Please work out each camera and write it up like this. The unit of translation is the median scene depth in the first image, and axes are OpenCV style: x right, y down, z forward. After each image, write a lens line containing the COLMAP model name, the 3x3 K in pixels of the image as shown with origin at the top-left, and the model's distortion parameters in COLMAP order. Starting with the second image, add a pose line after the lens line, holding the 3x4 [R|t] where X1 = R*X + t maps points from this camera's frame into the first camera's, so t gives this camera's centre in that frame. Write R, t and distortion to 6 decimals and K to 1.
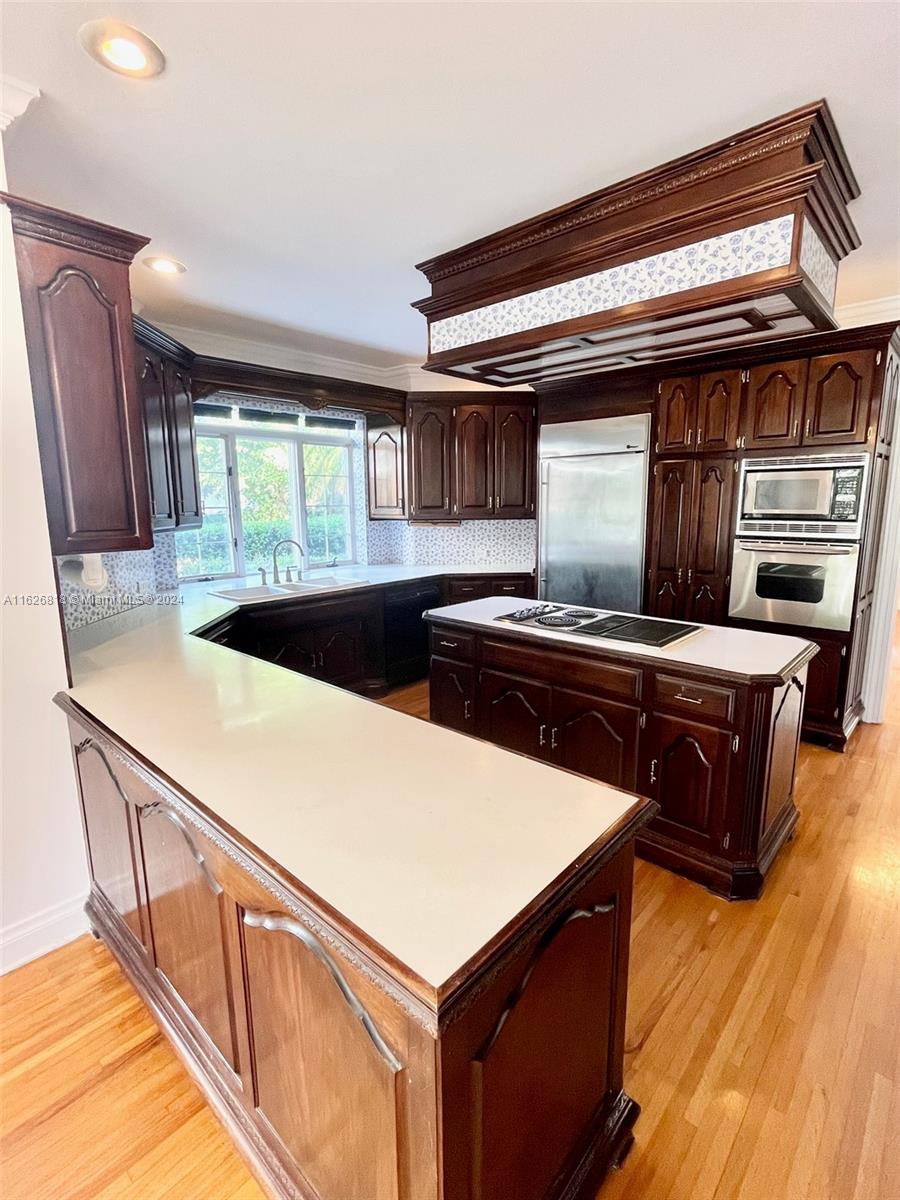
lens RADIAL K [[565.2, 0, 453.1], [0, 565.2, 601.4], [0, 0, 1]] dist [0.001139, -0.001104]
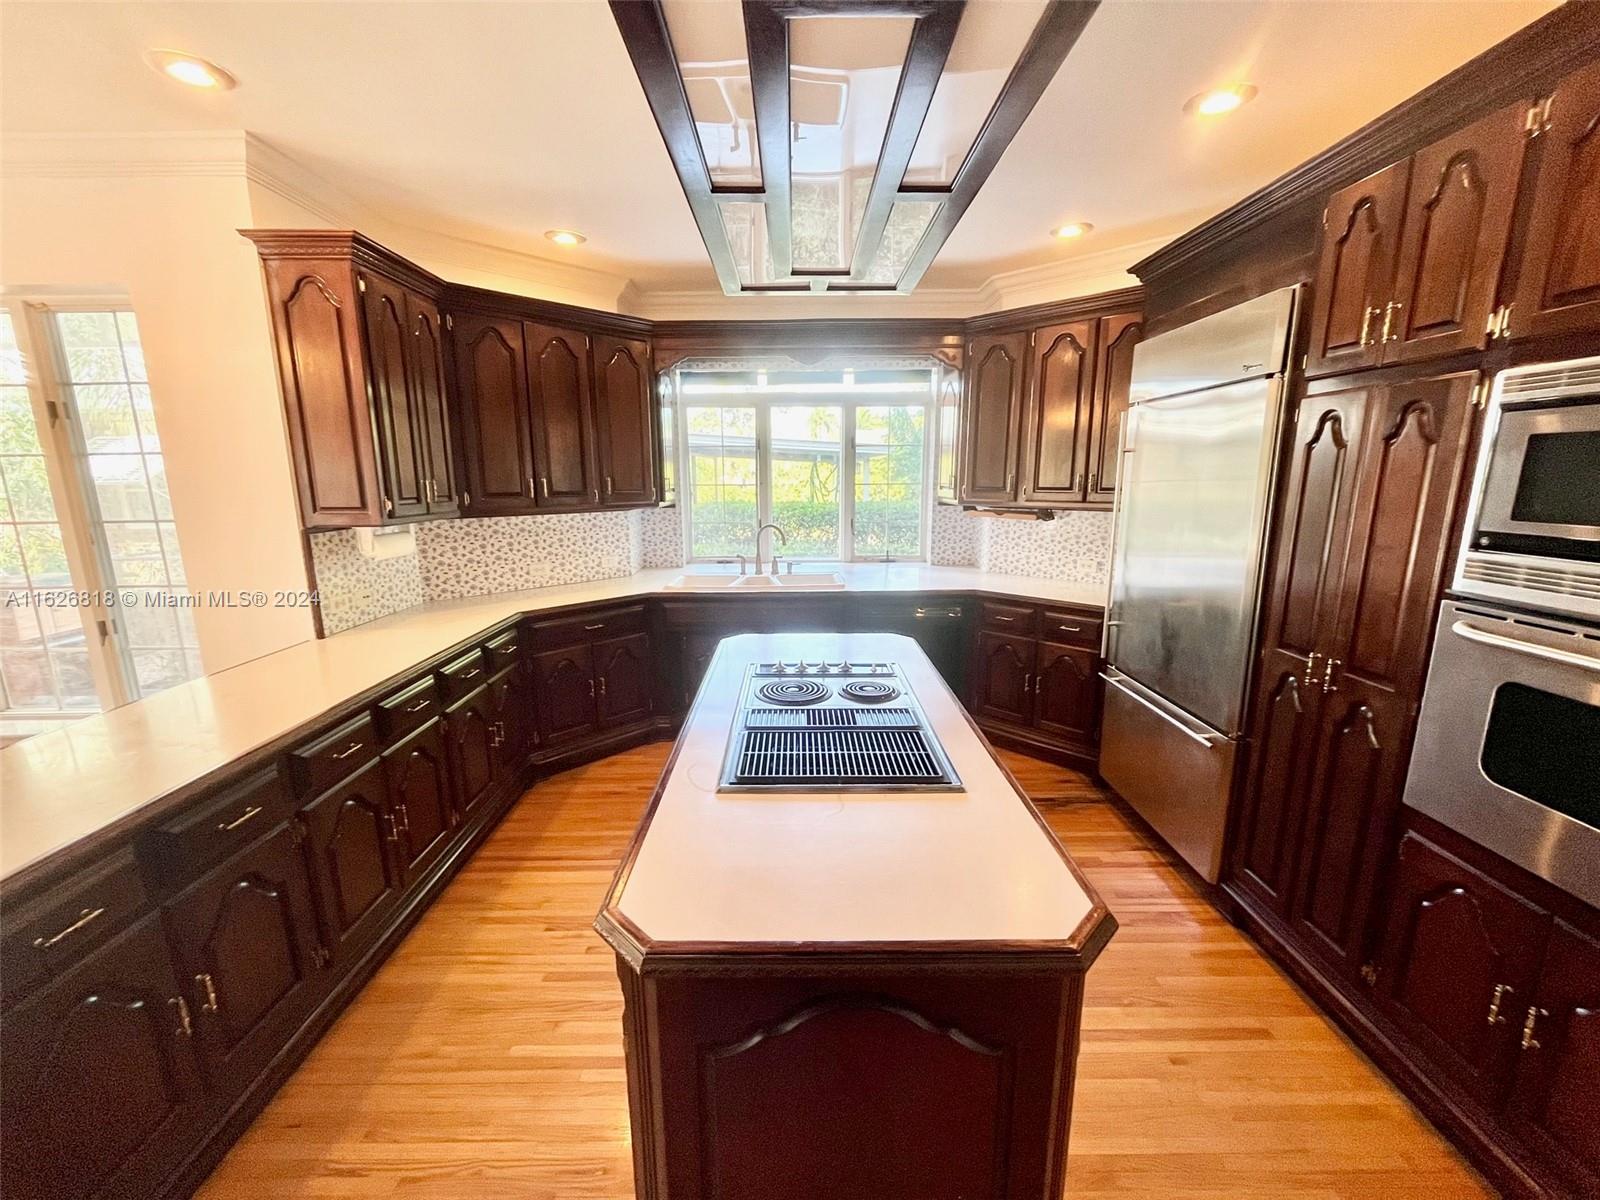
lens RADIAL K [[648.3, 0, 808.6], [0, 648.3, 605.3], [0, 0, 1]] dist [0.000076, 0.000041]
pose [[0.679256, 0.150381, -0.718329, 0.443177], [-0.127529, 0.988077, 0.086260, -0.078166], [0.722736, 0.033016, 0.690335, 0.363858]]
